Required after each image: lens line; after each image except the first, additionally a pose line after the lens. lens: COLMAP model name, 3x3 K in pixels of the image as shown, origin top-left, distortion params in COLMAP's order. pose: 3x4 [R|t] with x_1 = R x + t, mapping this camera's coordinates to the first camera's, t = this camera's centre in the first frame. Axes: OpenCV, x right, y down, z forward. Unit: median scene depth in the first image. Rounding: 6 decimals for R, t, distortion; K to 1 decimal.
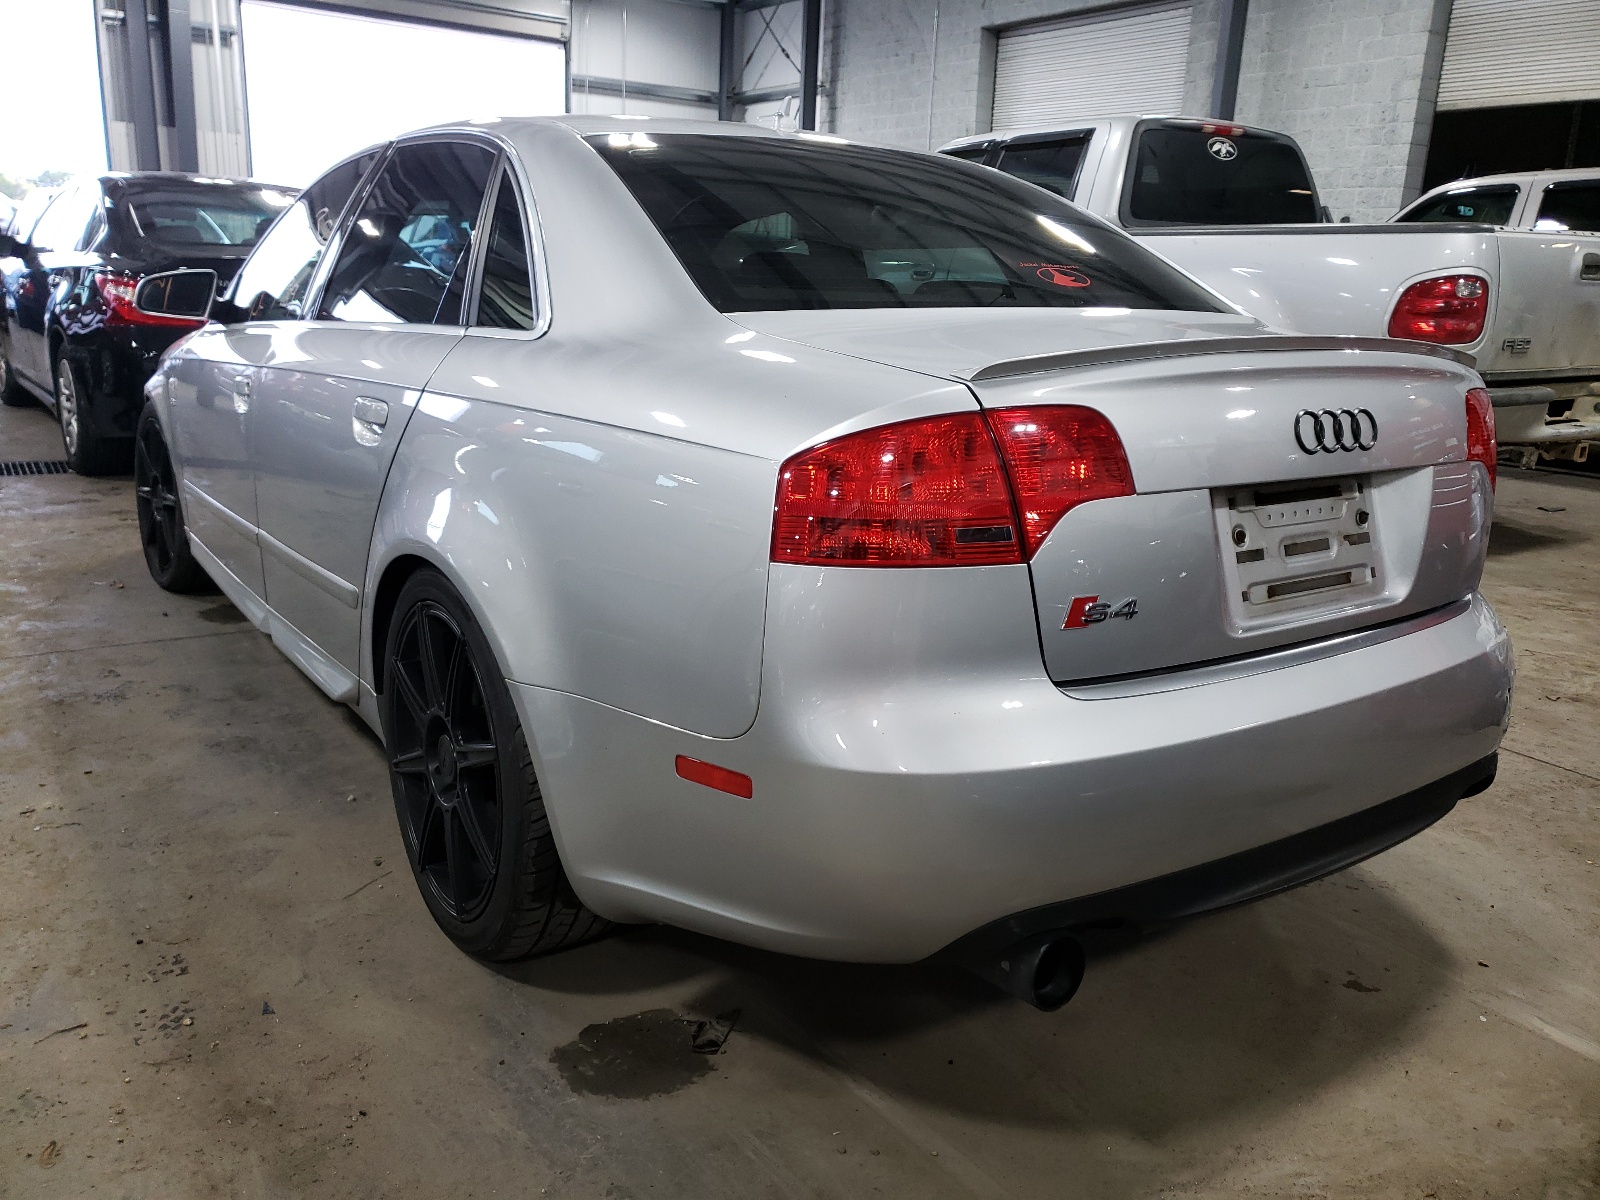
lens RADIAL K [[1284.6, 0, 802.7], [0, 1284.6, 612.3], [0, 0, 1]] dist [0.012437, 0.006413]
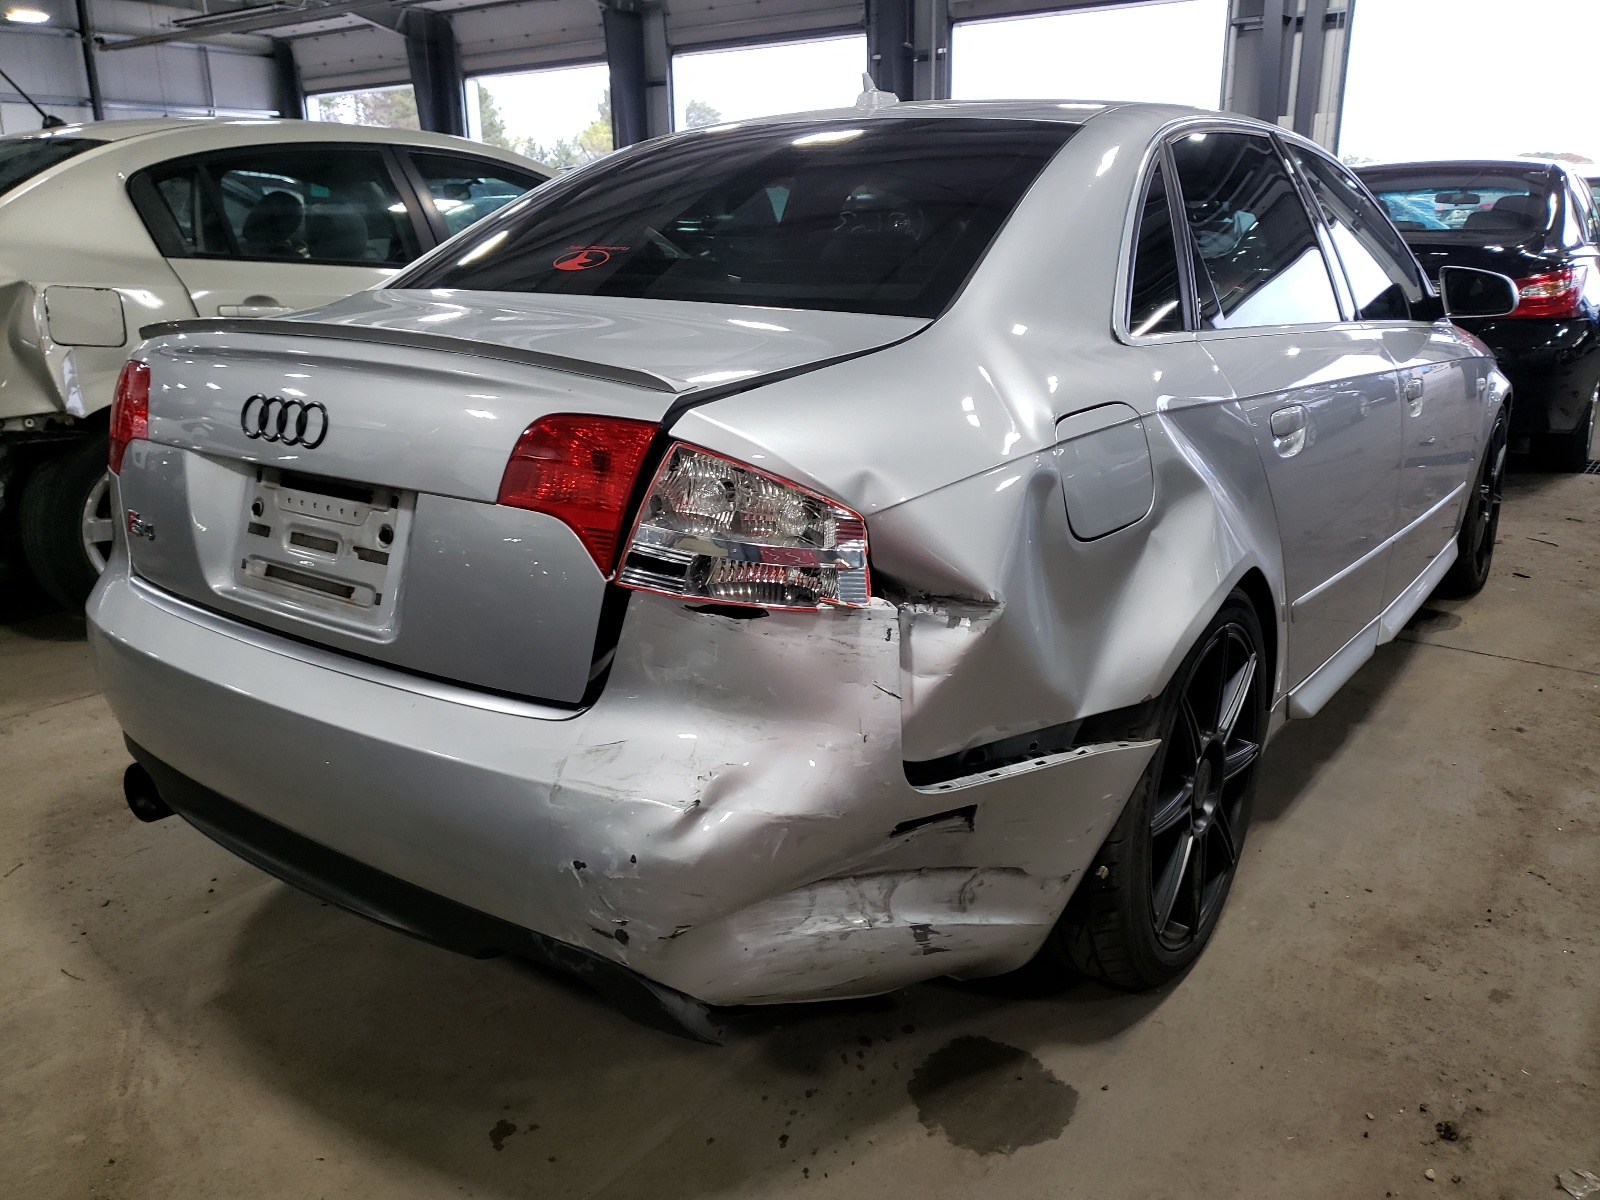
lens RADIAL K [[1284.6, 0, 804.0], [0, 1284.6, 591.1], [0, 0, 1]] dist [0.012437, 0.006413]
pose [[0.291626, 0.231745, -0.928035, 1.408844], [-0.219230, 0.960575, 0.170980, -0.262021], [0.931070, 0.153591, 0.330934, 1.041237]]
